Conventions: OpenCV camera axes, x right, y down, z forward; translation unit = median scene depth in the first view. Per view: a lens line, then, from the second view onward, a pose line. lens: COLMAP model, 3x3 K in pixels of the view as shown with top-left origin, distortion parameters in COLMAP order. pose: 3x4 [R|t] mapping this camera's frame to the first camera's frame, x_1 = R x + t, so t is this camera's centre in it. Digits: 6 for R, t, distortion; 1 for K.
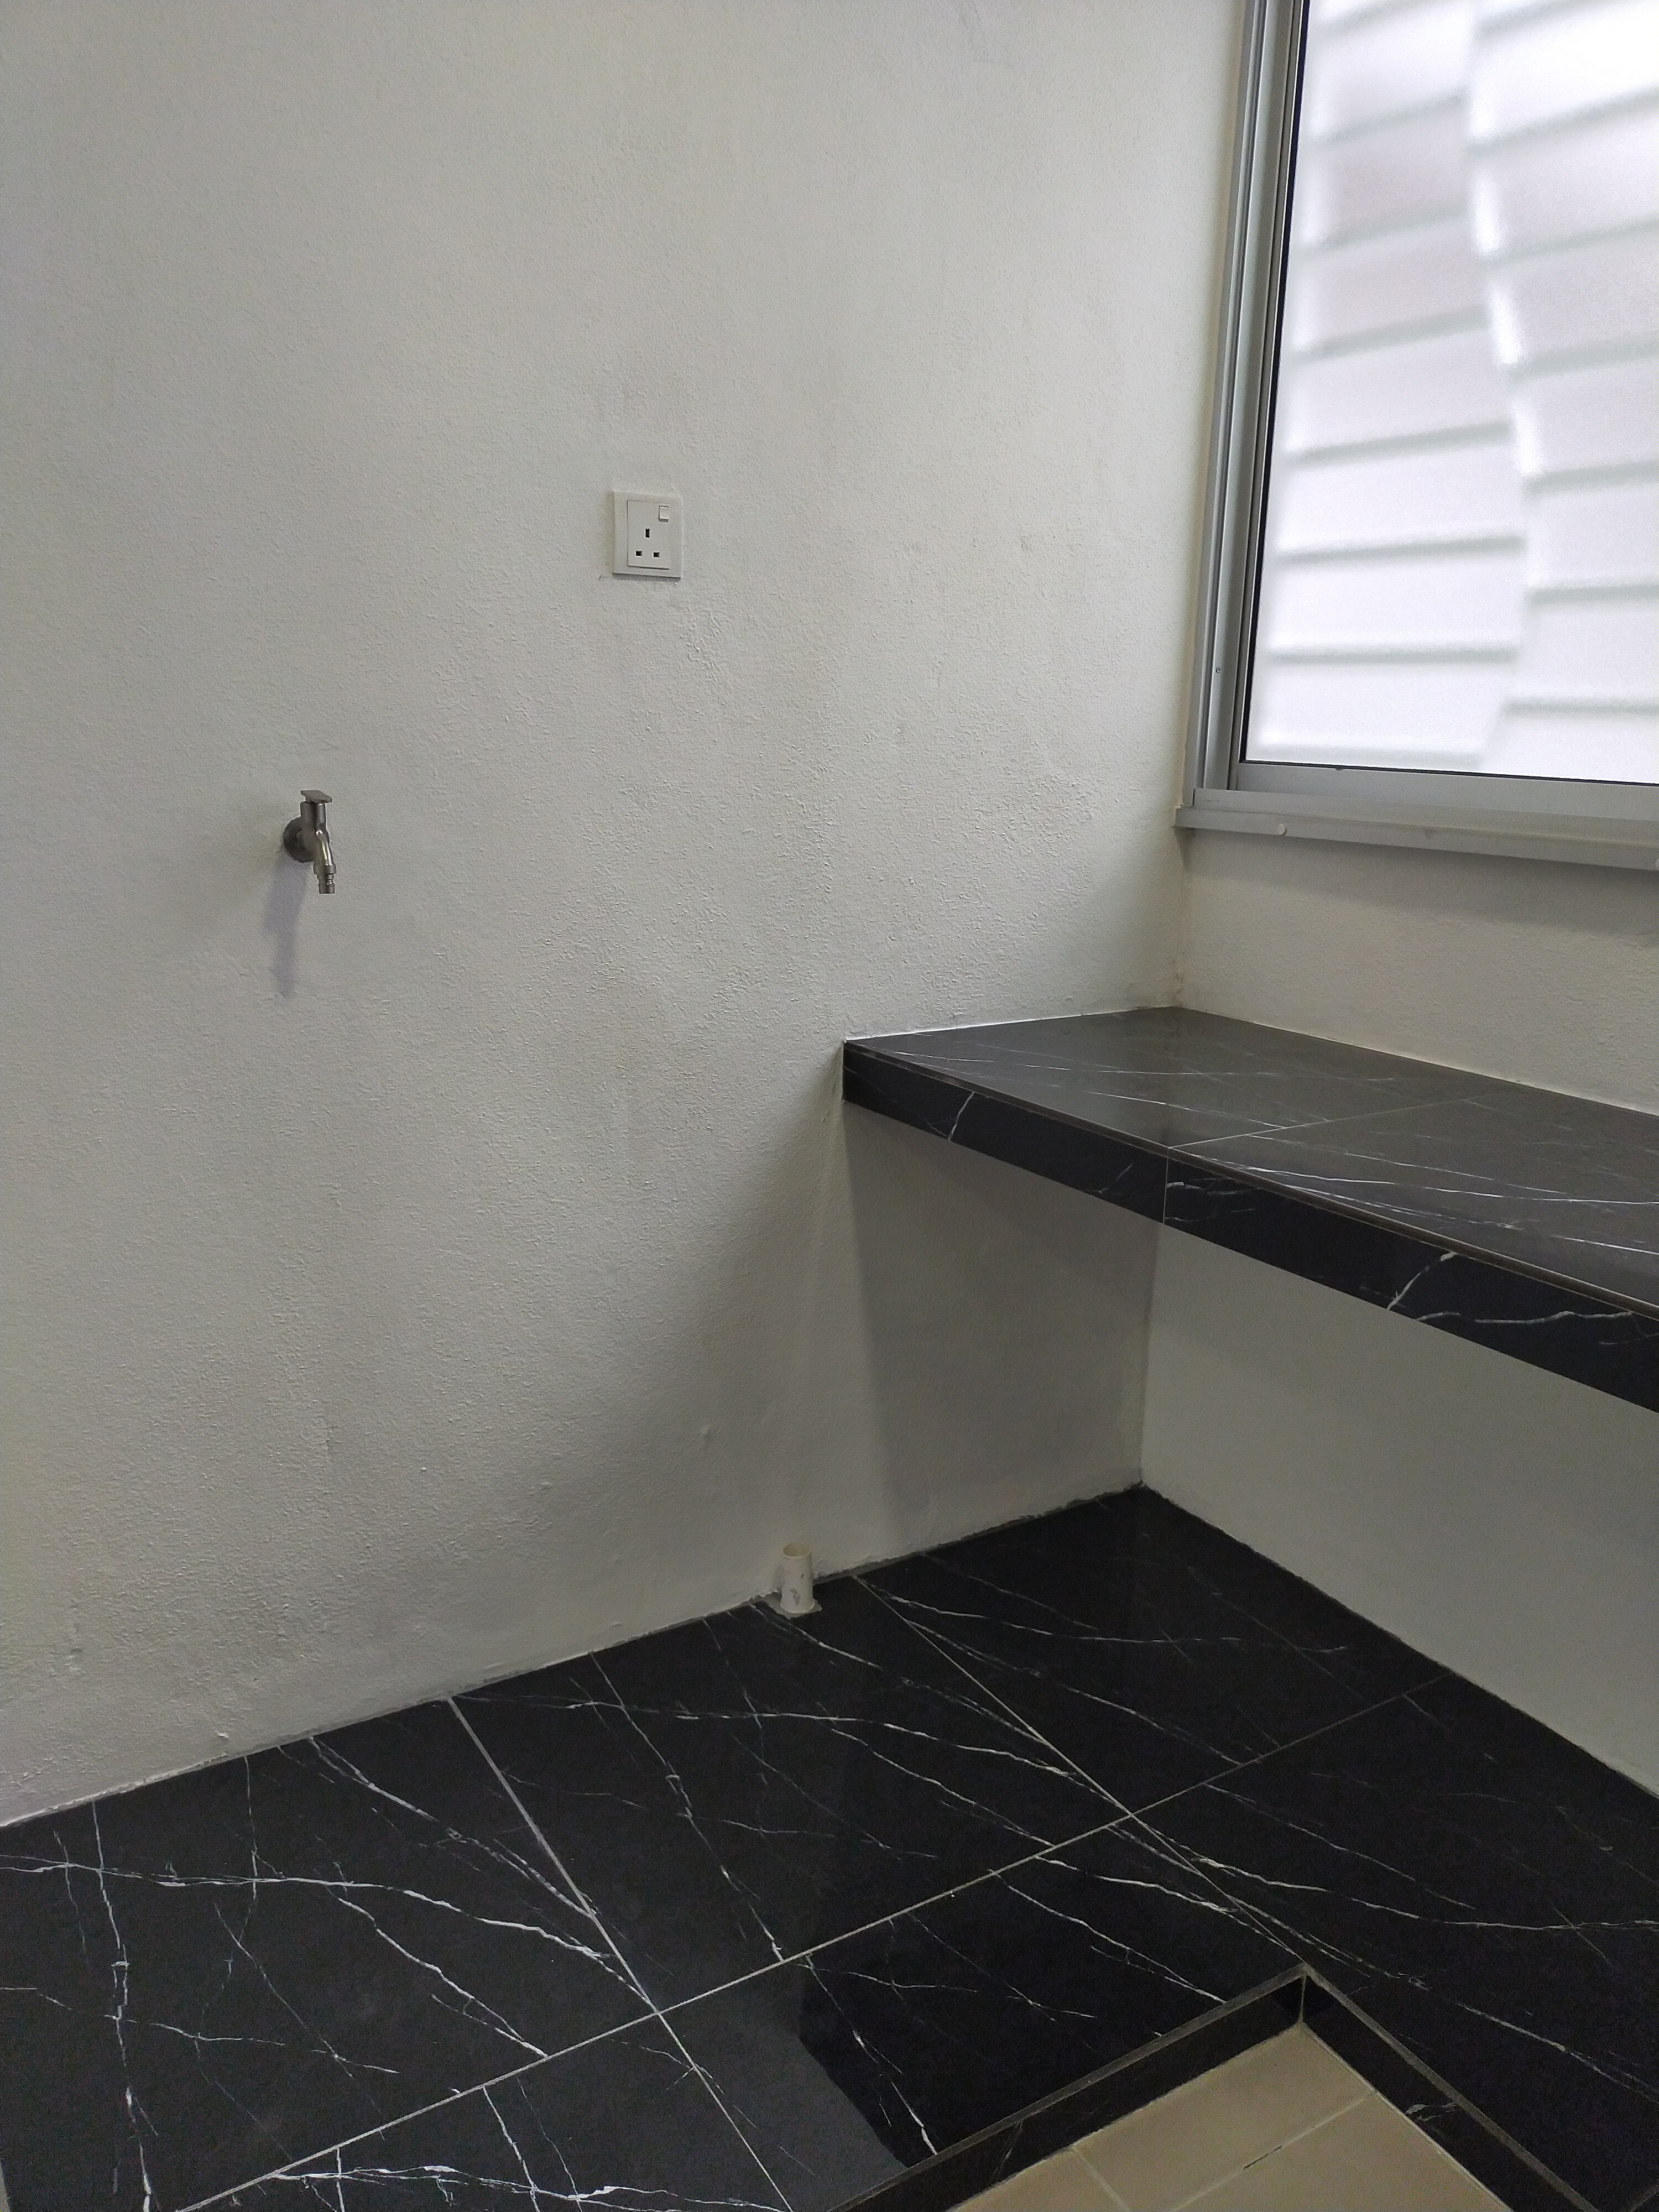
lens RADIAL K [[1668.8, 0, 820.7], [0, 1668.8, 1104.4], [0, 0, 1]] dist [0.065335, -0.100172]
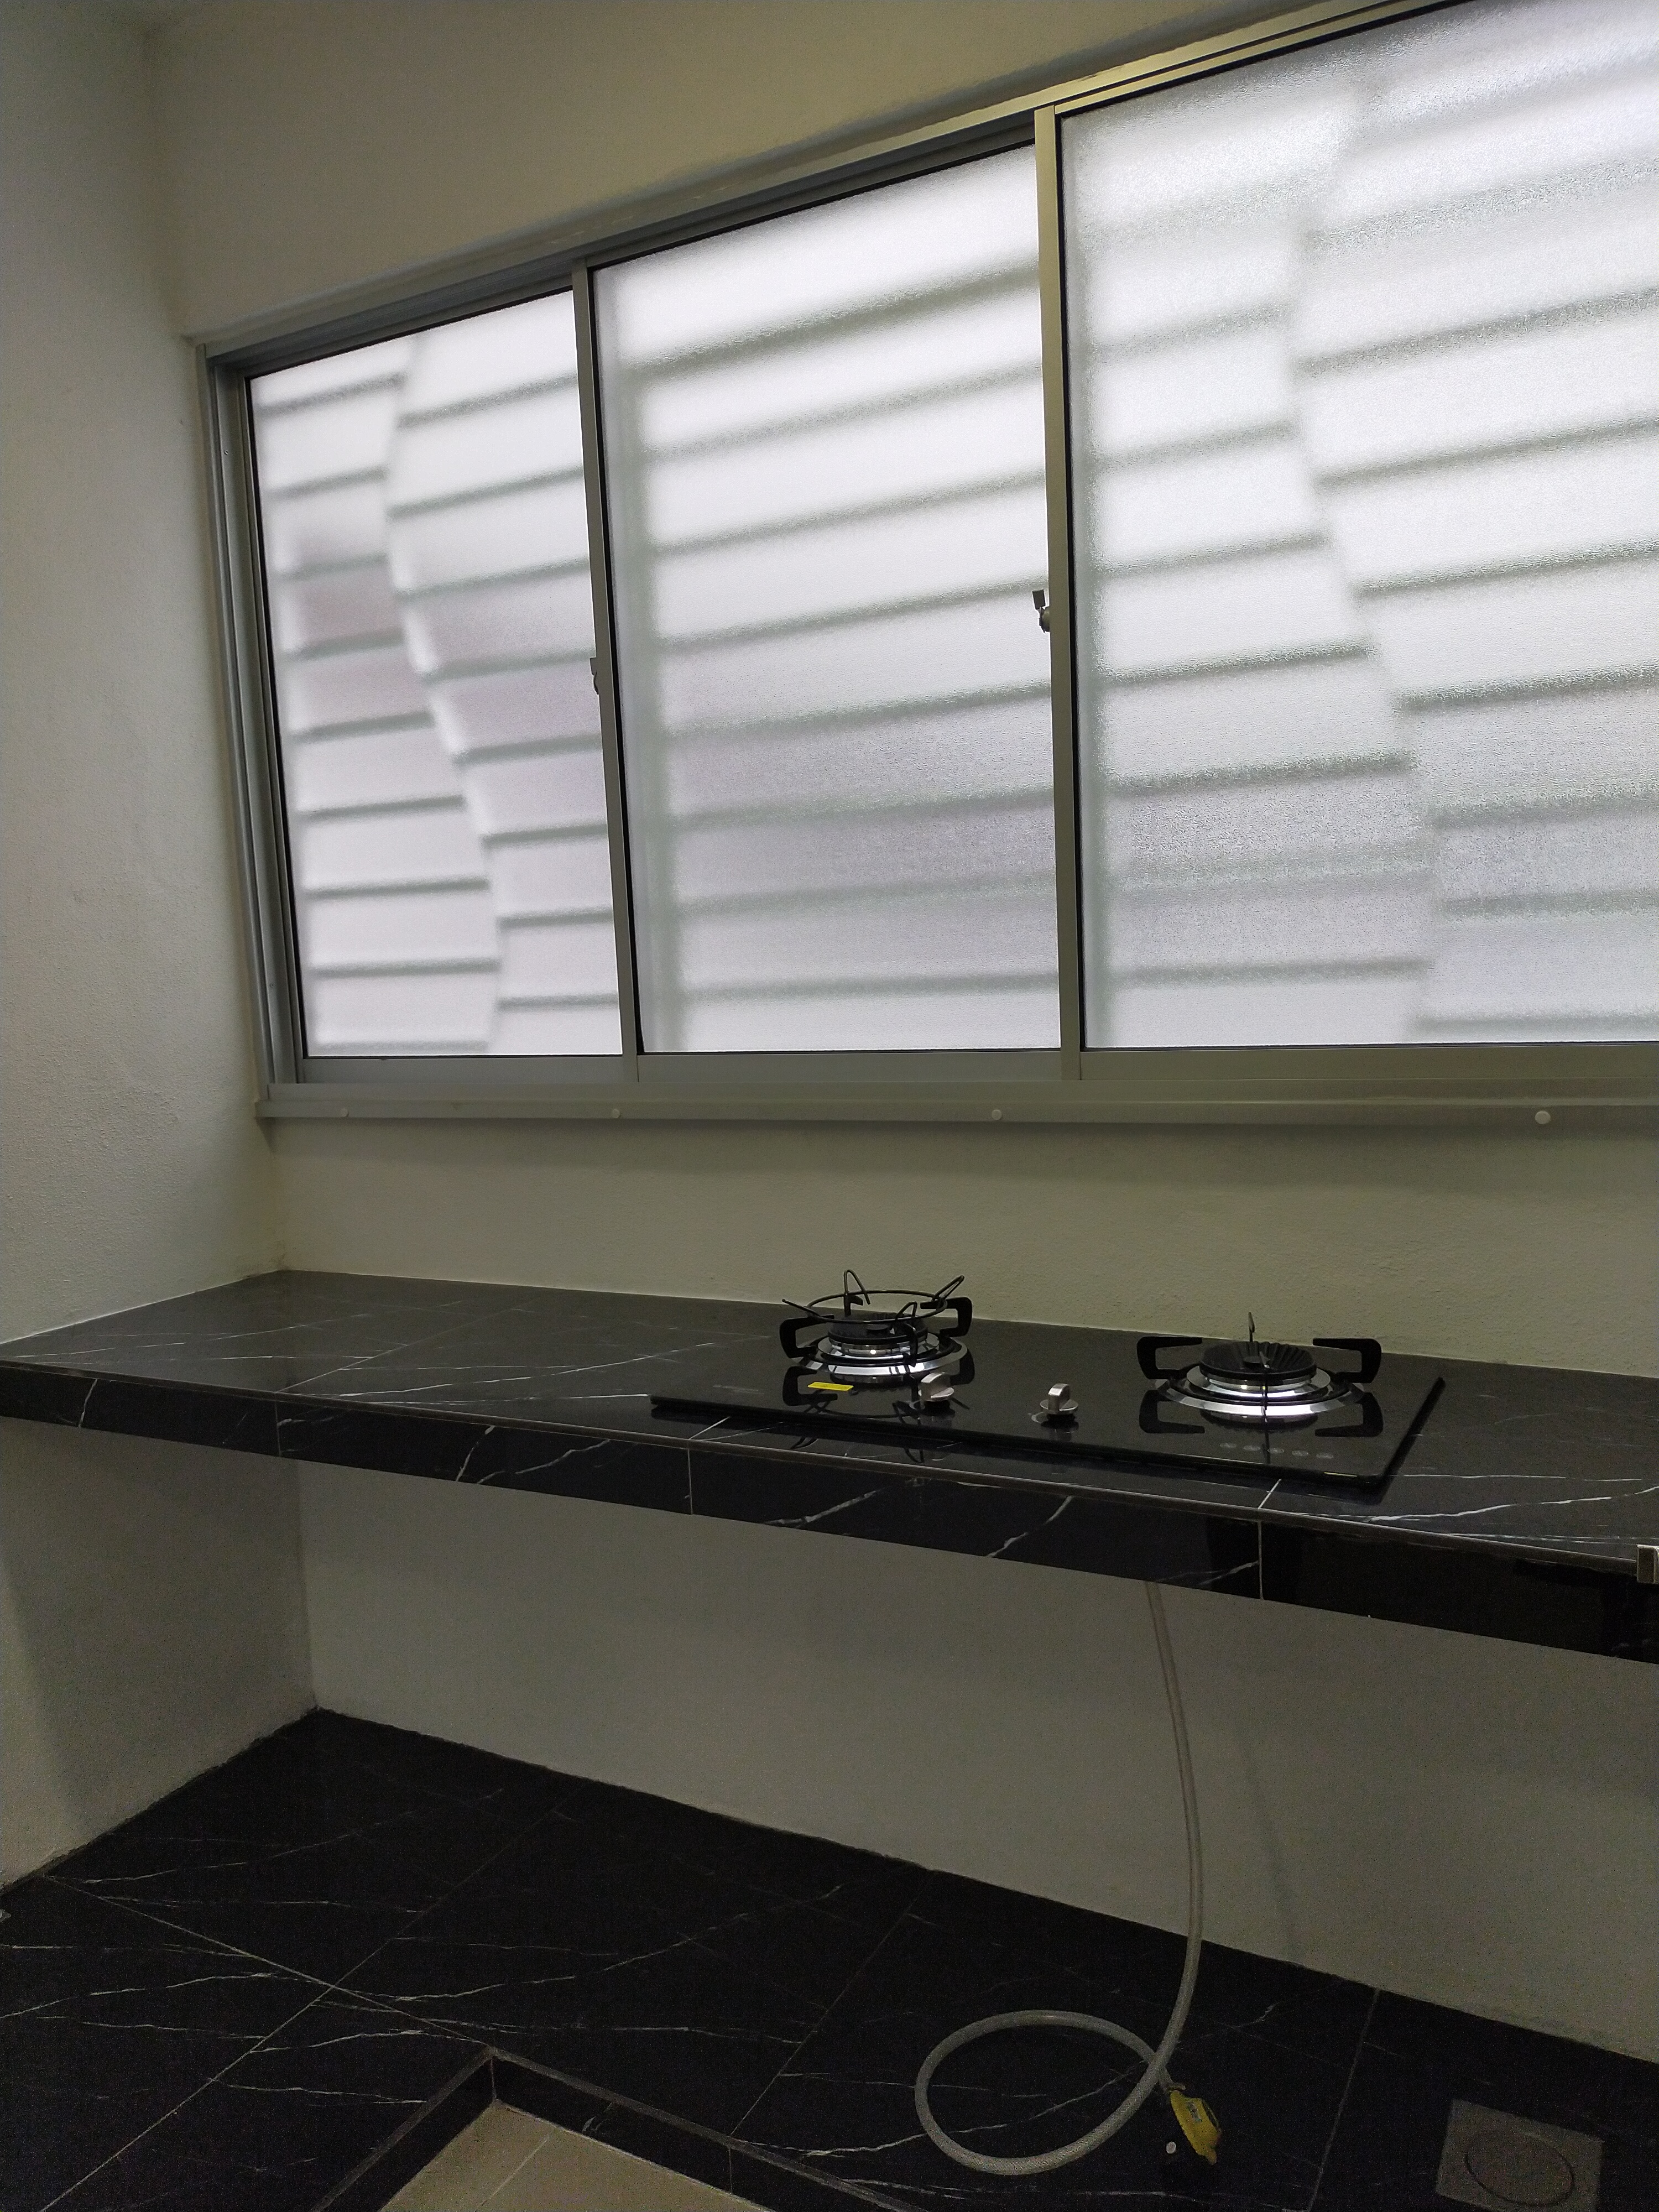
lens RADIAL K [[1668.8, 0, 820.7], [0, 1668.8, 1104.4], [0, 0, 1]] dist [0.065335, -0.100172]
pose [[0.870526, -0.115669, 0.478336, -0.003638], [0.182324, 0.978622, -0.095167, 0.008252], [-0.457102, 0.170058, 0.873005, -0.227165]]
